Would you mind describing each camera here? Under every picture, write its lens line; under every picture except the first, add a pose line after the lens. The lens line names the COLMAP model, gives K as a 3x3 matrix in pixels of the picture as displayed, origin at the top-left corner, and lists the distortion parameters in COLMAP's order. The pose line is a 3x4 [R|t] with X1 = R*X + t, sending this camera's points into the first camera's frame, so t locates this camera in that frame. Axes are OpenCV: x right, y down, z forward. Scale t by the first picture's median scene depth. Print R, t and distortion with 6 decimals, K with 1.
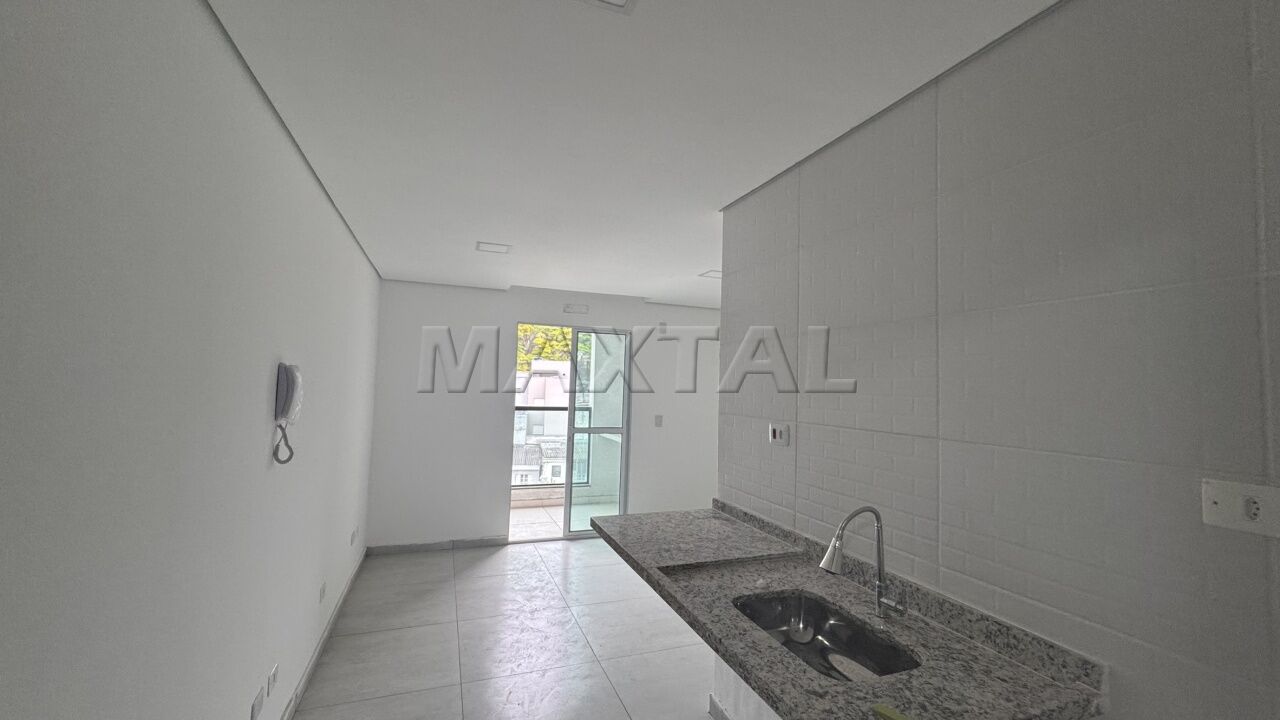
lens RADIAL K [[510.3, 0, 641.0], [0, 510.3, 357.6], [0, 0, 1]] dist [-0.001304, 0.000075]
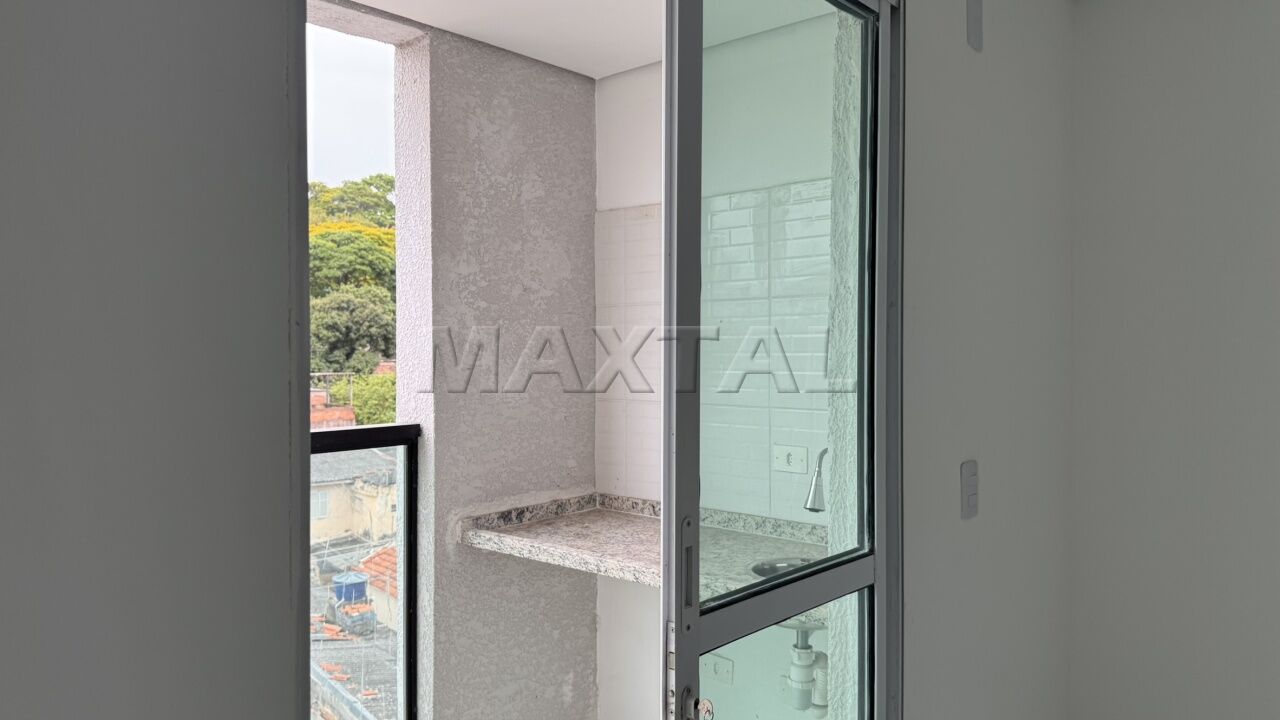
lens RADIAL K [[901.5, 0, 647.8], [0, 901.5, 362.5], [0, 0, 1]] dist [0.206603, -0.464334]
pose [[0.884526, -0.030558, 0.465490, -0.503449], [-0.005401, 0.997114, 0.075722, 0.088714], [-0.466460, -0.069492, 0.881808, 1.510108]]
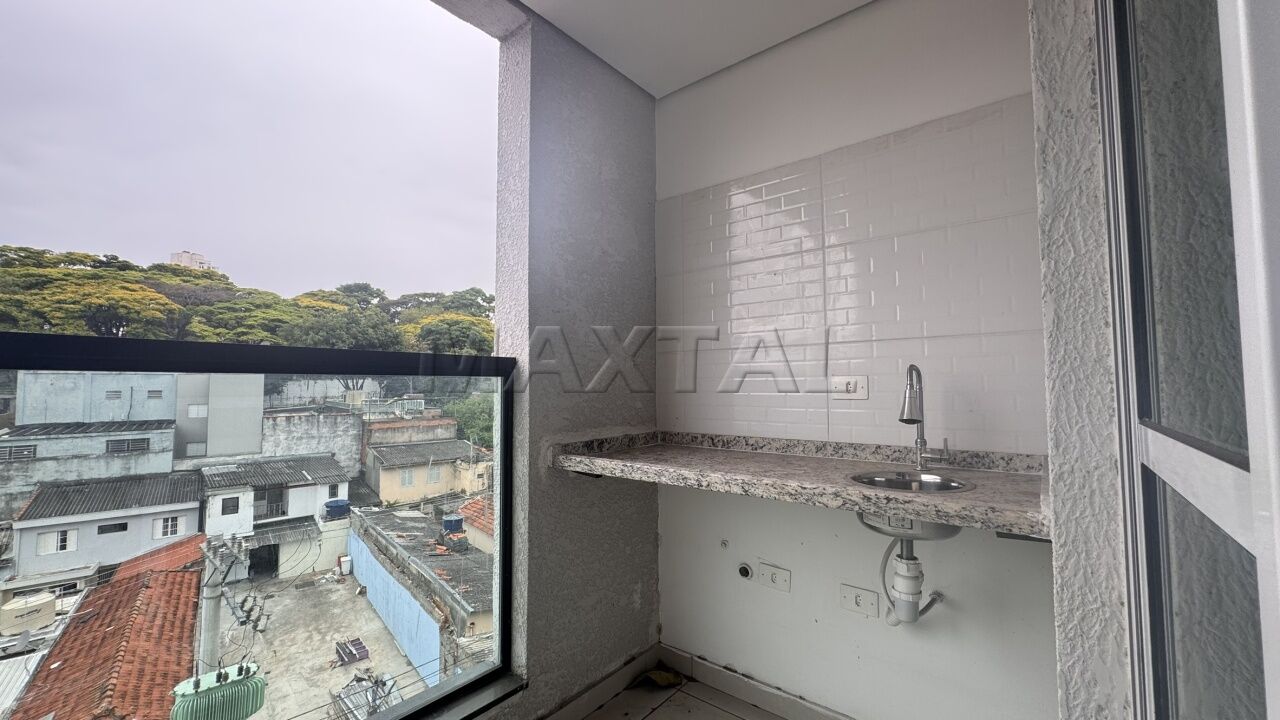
lens RADIAL K [[510.3, 0, 641.0], [0, 510.3, 357.6], [0, 0, 1]] dist [-0.001304, 0.000075]
pose [[0.867620, 0.001539, 0.497226, -0.431673], [-0.003732, 0.999987, 0.003416, 0.241214], [-0.497215, -0.004820, 0.867614, 1.922080]]
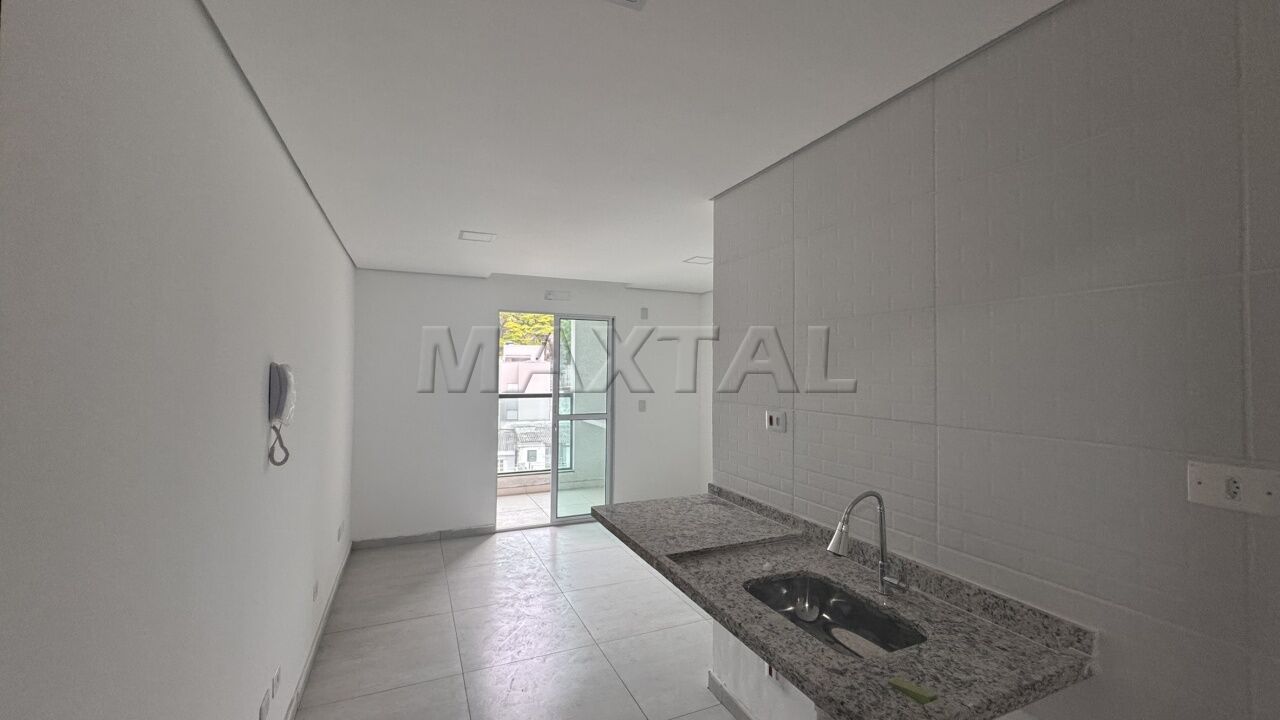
lens RADIAL K [[510.3, 0, 641.0], [0, 510.3, 357.6], [0, 0, 1]] dist [-0.001304, 0.000075]
pose [[0.998295, -0.020642, 0.054596, -0.063655], [0.018667, 0.999161, 0.036440, -0.023743], [-0.055302, -0.035358, 0.997843, -0.008188]]
